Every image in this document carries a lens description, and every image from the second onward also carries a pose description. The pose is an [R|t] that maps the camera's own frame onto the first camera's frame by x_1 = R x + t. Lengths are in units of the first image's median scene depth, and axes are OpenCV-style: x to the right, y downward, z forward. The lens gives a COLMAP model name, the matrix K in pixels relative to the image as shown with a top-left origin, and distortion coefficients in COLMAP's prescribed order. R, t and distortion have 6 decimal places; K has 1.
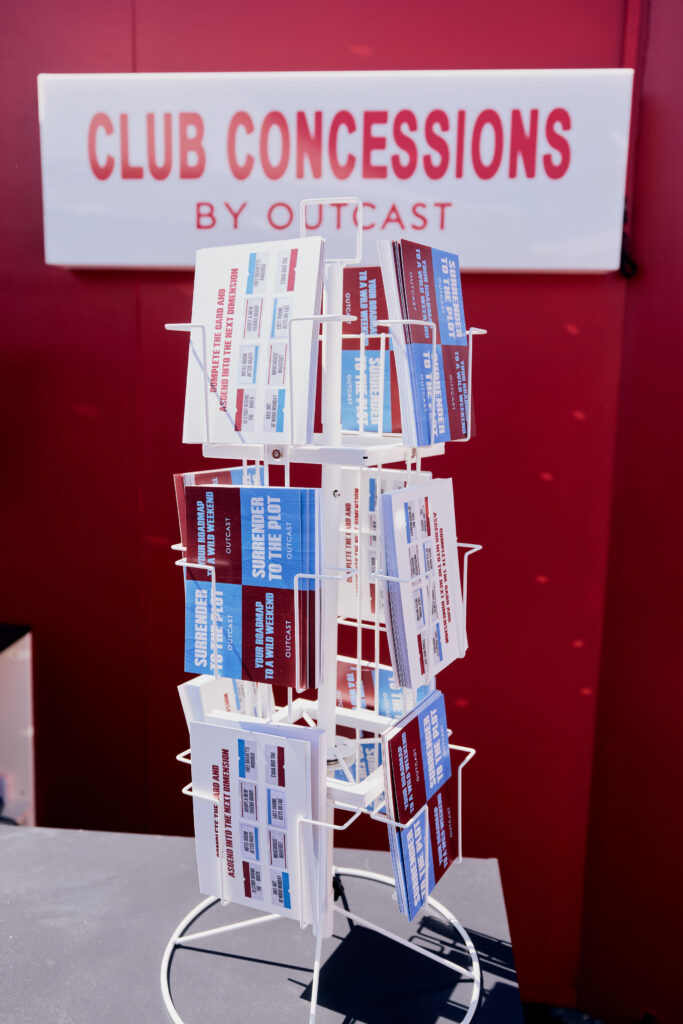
lens RADIAL K [[874.8, 0, 340.5], [0, 874.8, 500.5], [0, 0, 1]] dist [0.003835, 0.001196]
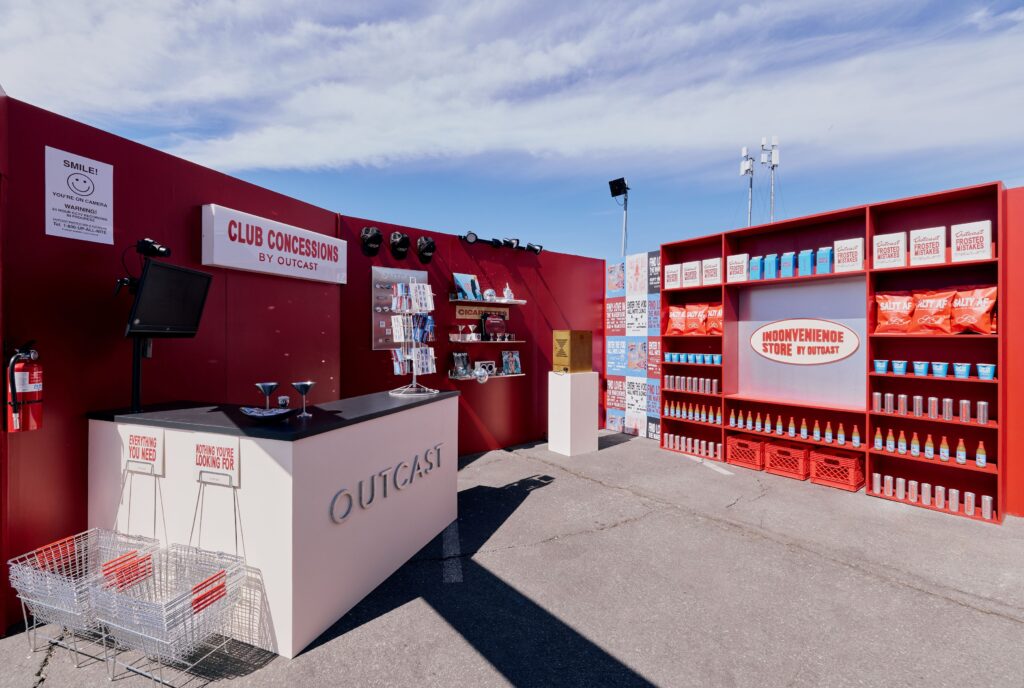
lens RADIAL K [[436.9, 0, 512.0], [0, 436.9, 344.0], [0, 0, 1]] dist [0.001377, 0.000279]
pose [[0.263942, -0.042455, 0.963604, -1.585144], [0.154511, 0.987990, 0.001207, 0.156565], [-0.952082, 0.148569, 0.267332, -0.325212]]
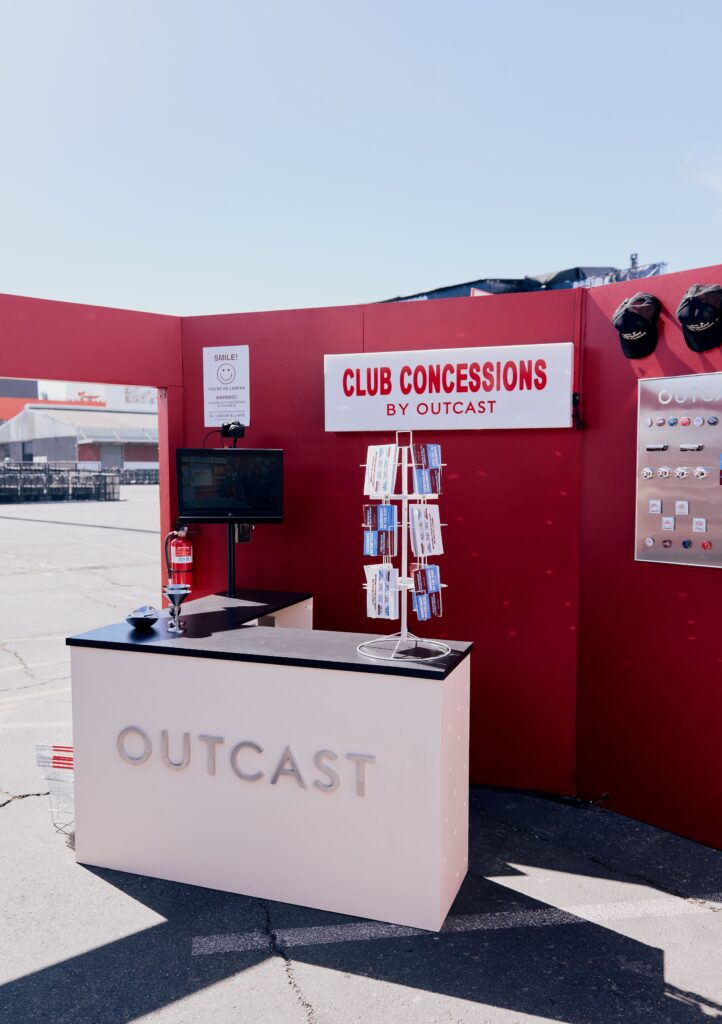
lens RADIAL K [[857.0, 0, 361.3], [0, 857.0, 548.2], [0, 0, 1]] dist [0.008366, 0.000132]
pose [[0.967329, 0.004199, -0.253488, 0.360756], [-0.019137, 0.998220, -0.056494, 0.179317], [0.252800, 0.059499, 0.965687, -1.242318]]
